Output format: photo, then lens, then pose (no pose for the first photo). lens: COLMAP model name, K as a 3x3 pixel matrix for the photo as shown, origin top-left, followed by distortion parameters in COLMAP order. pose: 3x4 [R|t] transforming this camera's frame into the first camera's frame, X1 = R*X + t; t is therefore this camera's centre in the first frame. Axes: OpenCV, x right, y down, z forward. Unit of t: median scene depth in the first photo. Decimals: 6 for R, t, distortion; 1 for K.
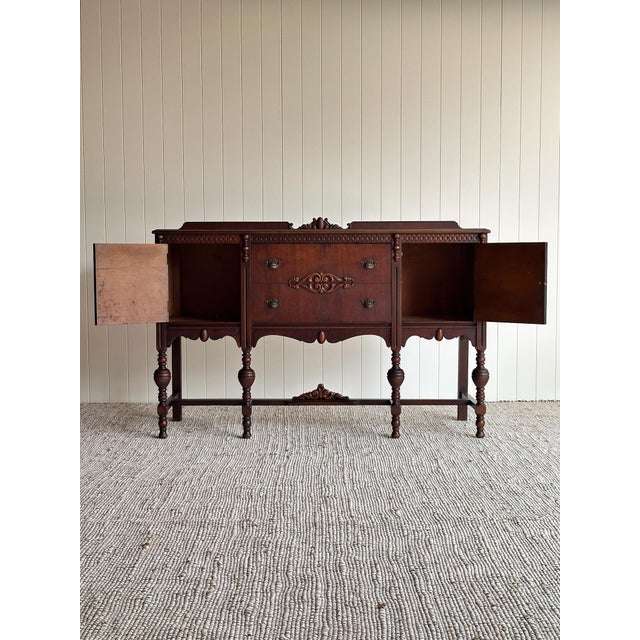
lens RADIAL K [[924.1, 0, 314.3], [0, 924.1, 322.1], [0, 0, 1]] dist [0.047914, -0.065834]
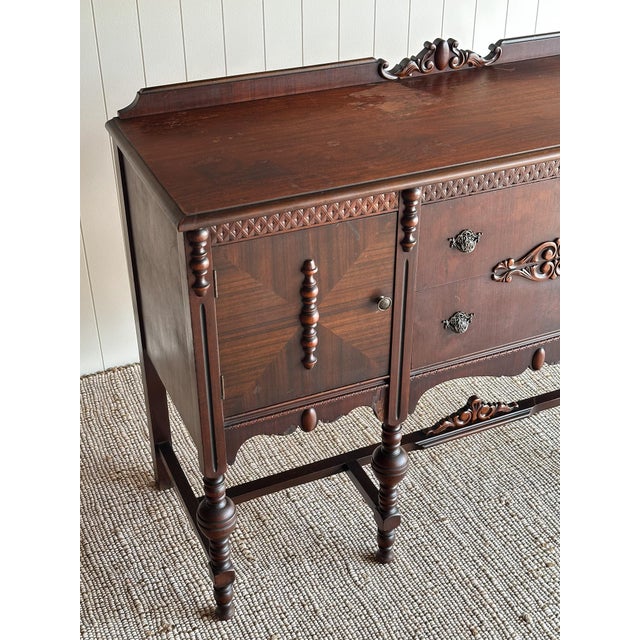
lens RADIAL K [[916.7, 0, 320.0], [0, 916.7, 320.0], [0, 0, 1]] dist [0.051599, -0.084990]
pose [[0.912028, -0.218624, 0.346998, -0.252805], [0.030902, 0.880301, 0.473408, -0.227350], [-0.408961, -0.421039, 0.809615, 0.678620]]
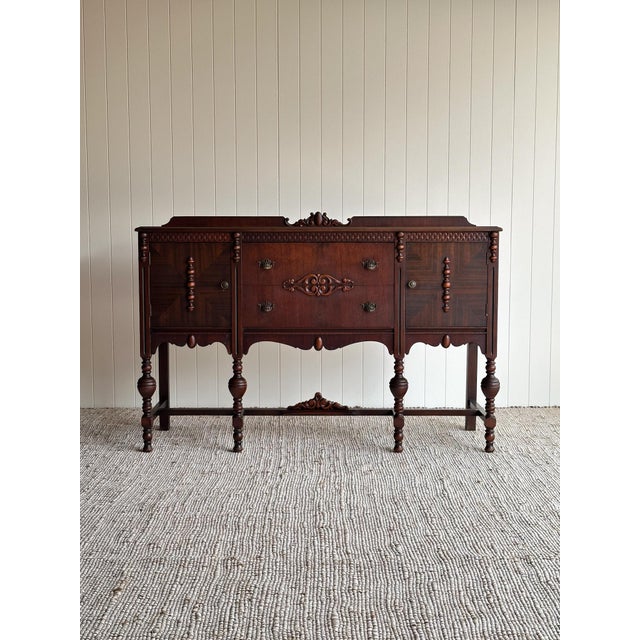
lens RADIAL K [[951.0, 0, 309.5], [0, 951.0, 319.7], [0, 0, 1]] dist [0.028158, 0.037832]
pose [[0.999945, 0.002786, -0.010145, 0.008373], [-0.002607, 0.999841, 0.017661, -0.024550], [0.010192, -0.017633, 0.999793, 0.049216]]
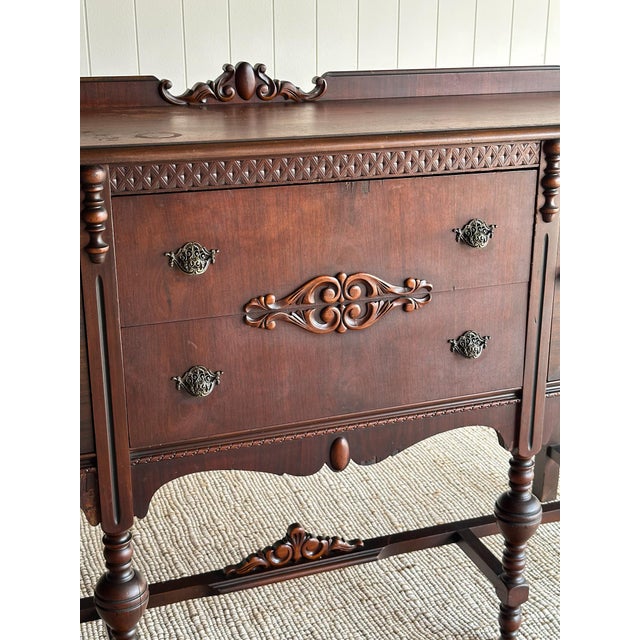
lens RADIAL K [[916.7, 0, 320.0], [0, 916.7, 320.0], [0, 0, 1]] dist [0.051599, -0.084990]
pose [[0.937777, -0.108948, 0.329703, -0.105486], [0.023072, 0.966956, 0.253898, -0.118032], [-0.346470, -0.230493, 0.909303, 0.710403]]
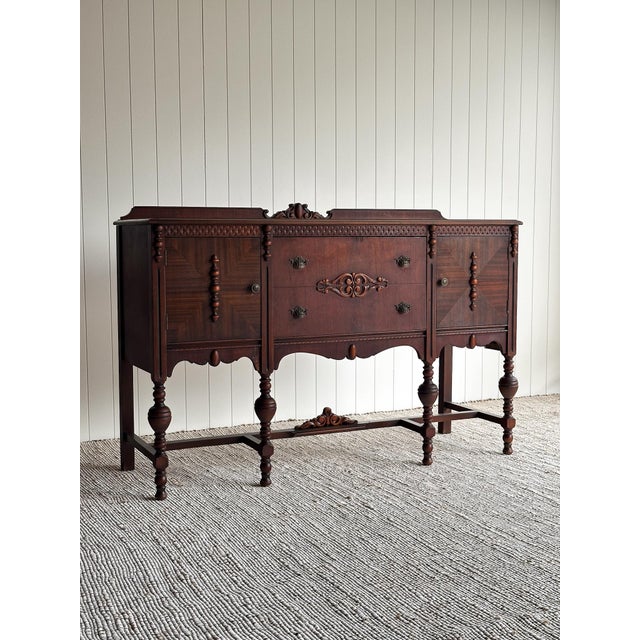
lens RADIAL K [[931.8, 0, 334.4], [0, 931.8, 320.3], [0, 0, 1]] dist [0.036953, 0.013158]
pose [[0.895139, -0.040201, 0.443971, -0.371975], [0.031377, 0.999137, 0.027207, -0.034492], [-0.444682, -0.010424, 0.895628, 0.272943]]
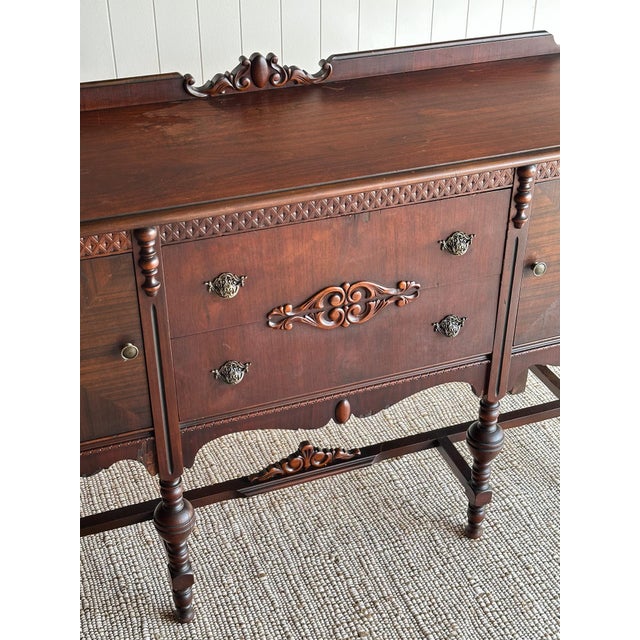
lens RADIAL K [[924.1, 0, 314.3], [0, 924.1, 322.1], [0, 0, 1]] dist [0.047914, -0.065834]
pose [[0.937946, -0.187109, 0.291972, -0.121888], [0.024775, 0.875952, 0.481762, -0.226815], [-0.345896, -0.444633, 0.826231, 0.674068]]
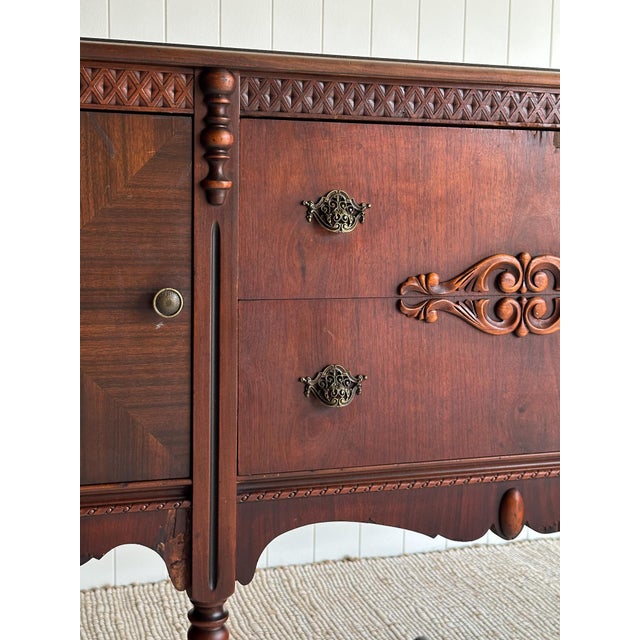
lens RADIAL K [[951.0, 0, 309.5], [0, 951.0, 319.7], [0, 0, 1]] dist [0.028158, 0.037832]
pose [[0.949418, -0.021559, 0.313273, -0.122961], [0.004049, 0.998398, 0.056437, -0.050409], [-0.313988, -0.052314, 0.947985, 0.781362]]
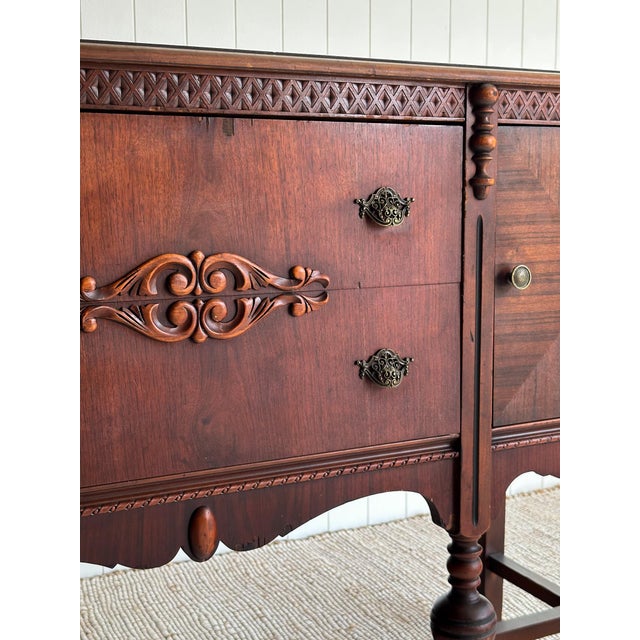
lens RADIAL K [[924.1, 0, 314.3], [0, 924.1, 322.1], [0, 0, 1]] dist [0.047914, -0.065834]
pose [[0.898533, -0.064178, 0.434187, -0.063867], [0.035333, 0.996618, 0.074192, -0.052068], [-0.437480, -0.051323, 0.897762, 0.788875]]
